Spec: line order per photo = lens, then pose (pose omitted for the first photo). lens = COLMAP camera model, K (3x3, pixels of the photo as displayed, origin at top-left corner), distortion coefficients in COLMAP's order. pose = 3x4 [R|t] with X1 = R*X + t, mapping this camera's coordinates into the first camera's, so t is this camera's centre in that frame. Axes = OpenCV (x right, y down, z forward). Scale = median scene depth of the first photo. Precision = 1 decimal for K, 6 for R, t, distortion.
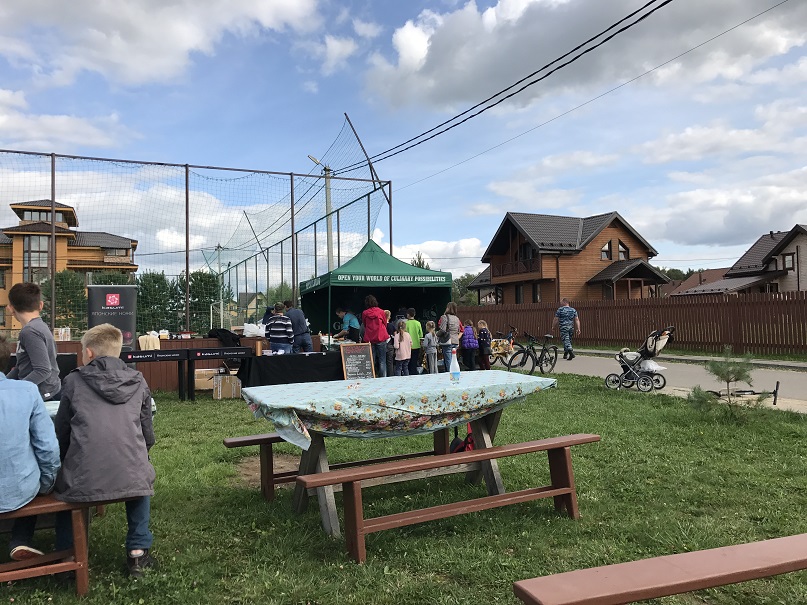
lens RADIAL K [[663.7, 0, 407.2], [0, 663.7, 295.2], [0, 0, 1]] dist [0.056590, -0.064869]
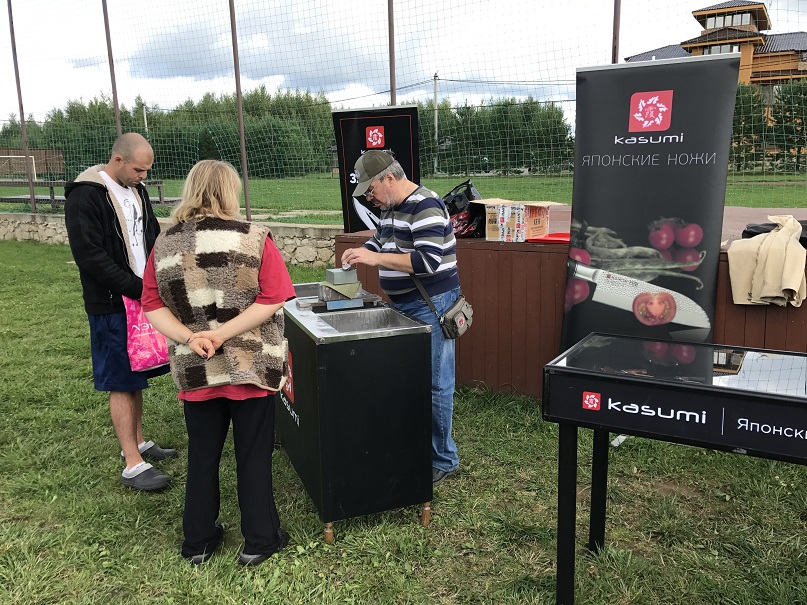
lens RADIAL K [[663.7, 0, 407.2], [0, 663.7, 295.2], [0, 0, 1]] dist [0.056590, -0.064869]
pose [[0.581998, 0.162608, -0.796767, -0.069585], [0.046251, 0.971598, 0.232072, 0.003448], [0.811874, -0.171916, 0.557947, 0.199714]]
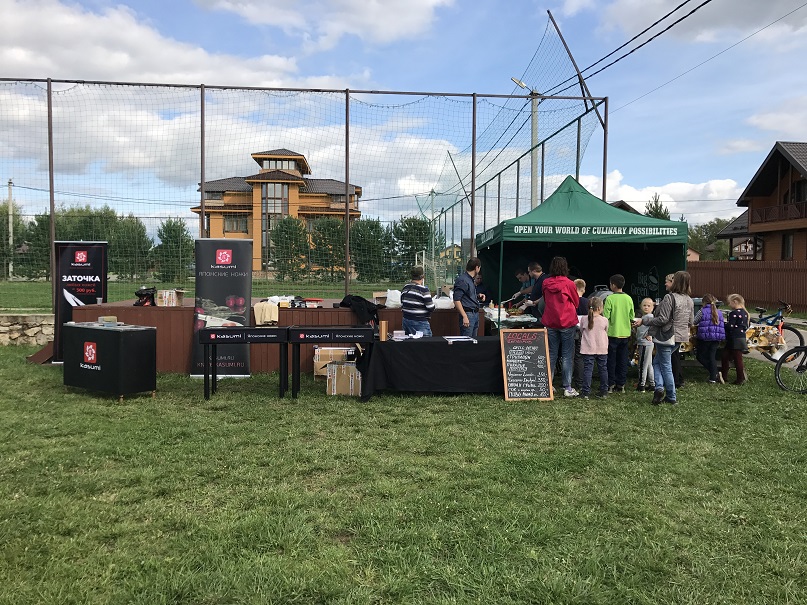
lens RADIAL K [[663.7, 0, 407.2], [0, 663.7, 295.2], [0, 0, 1]] dist [0.056590, -0.064869]
pose [[0.942154, 0.039695, -0.332822, 0.009332], [-0.012216, 0.996369, 0.084254, -0.004665], [0.334958, -0.075314, 0.939218, 0.086439]]
